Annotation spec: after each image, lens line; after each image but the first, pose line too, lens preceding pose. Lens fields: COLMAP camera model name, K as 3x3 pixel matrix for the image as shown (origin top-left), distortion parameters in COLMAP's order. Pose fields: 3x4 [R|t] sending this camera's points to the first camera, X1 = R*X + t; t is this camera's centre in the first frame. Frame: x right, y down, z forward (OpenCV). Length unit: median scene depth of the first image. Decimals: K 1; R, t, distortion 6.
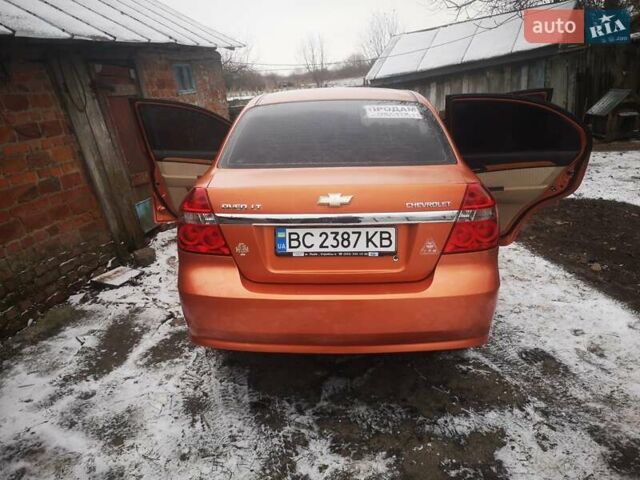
lens RADIAL K [[494.5, 0, 320.0], [0, 494.5, 240.0], [0, 0, 1]] dist [0.117692, -0.158154]
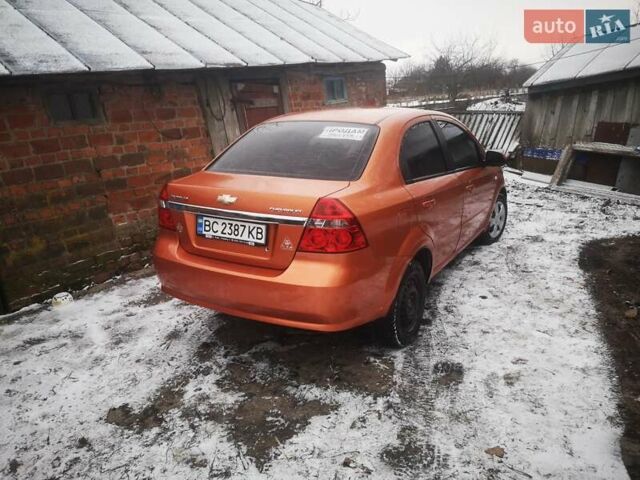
lens RADIAL K [[494.5, 0, 320.0], [0, 494.5, 240.0], [0, 0, 1]] dist [0.117692, -0.158154]
pose [[0.878055, 0.136041, -0.458817, 0.771449], [-0.134043, 0.990281, 0.037099, -0.047945], [0.459404, 0.028927, 0.887756, -0.080085]]
